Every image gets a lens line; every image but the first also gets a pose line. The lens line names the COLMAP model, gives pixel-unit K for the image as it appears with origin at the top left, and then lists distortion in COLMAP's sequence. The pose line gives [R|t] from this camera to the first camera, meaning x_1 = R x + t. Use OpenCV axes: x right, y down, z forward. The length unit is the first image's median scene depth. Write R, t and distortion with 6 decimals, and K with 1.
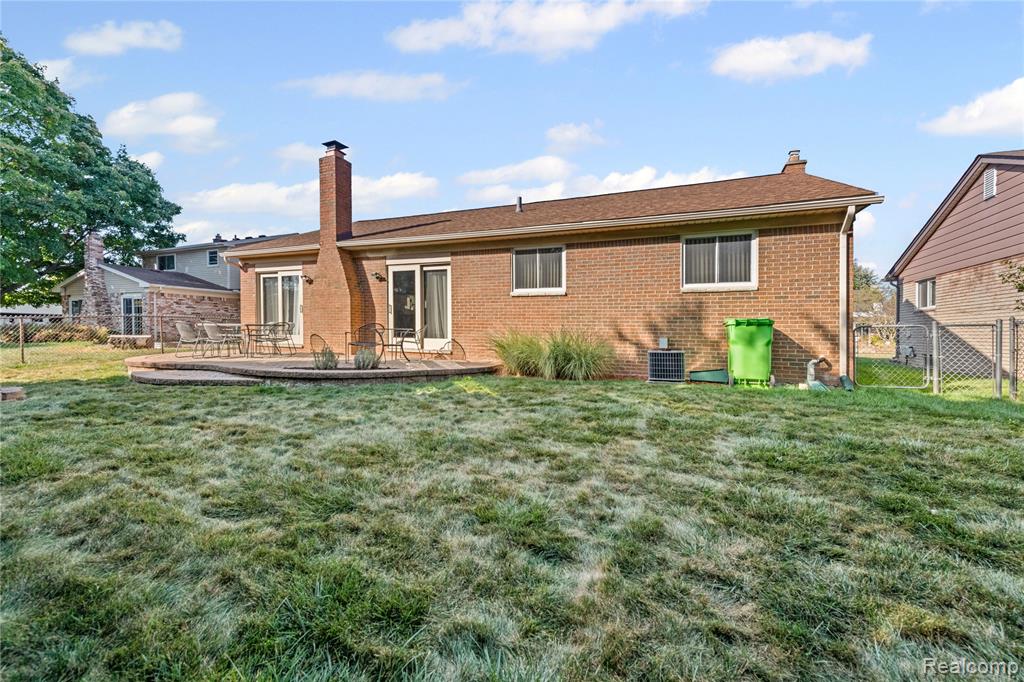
lens RADIAL K [[412.5, 0, 516.4], [0, 412.5, 343.0], [0, 0, 1]] dist [0.015960, -0.002212]
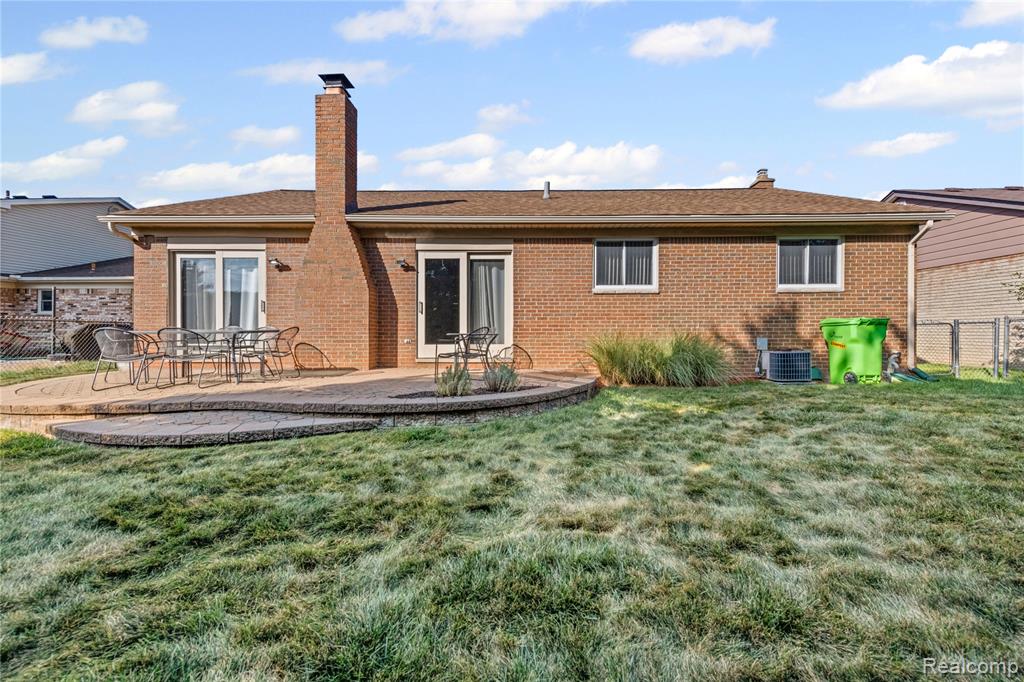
lens RADIAL K [[412.5, 0, 508.9], [0, 412.5, 336.7], [0, 0, 1]] dist [0.015960, -0.002212]
pose [[0.929153, -0.022386, 0.369016, -0.464808], [0.025456, 0.999670, -0.003451, -0.021614], [-0.368817, 0.012600, 0.929417, 0.235674]]
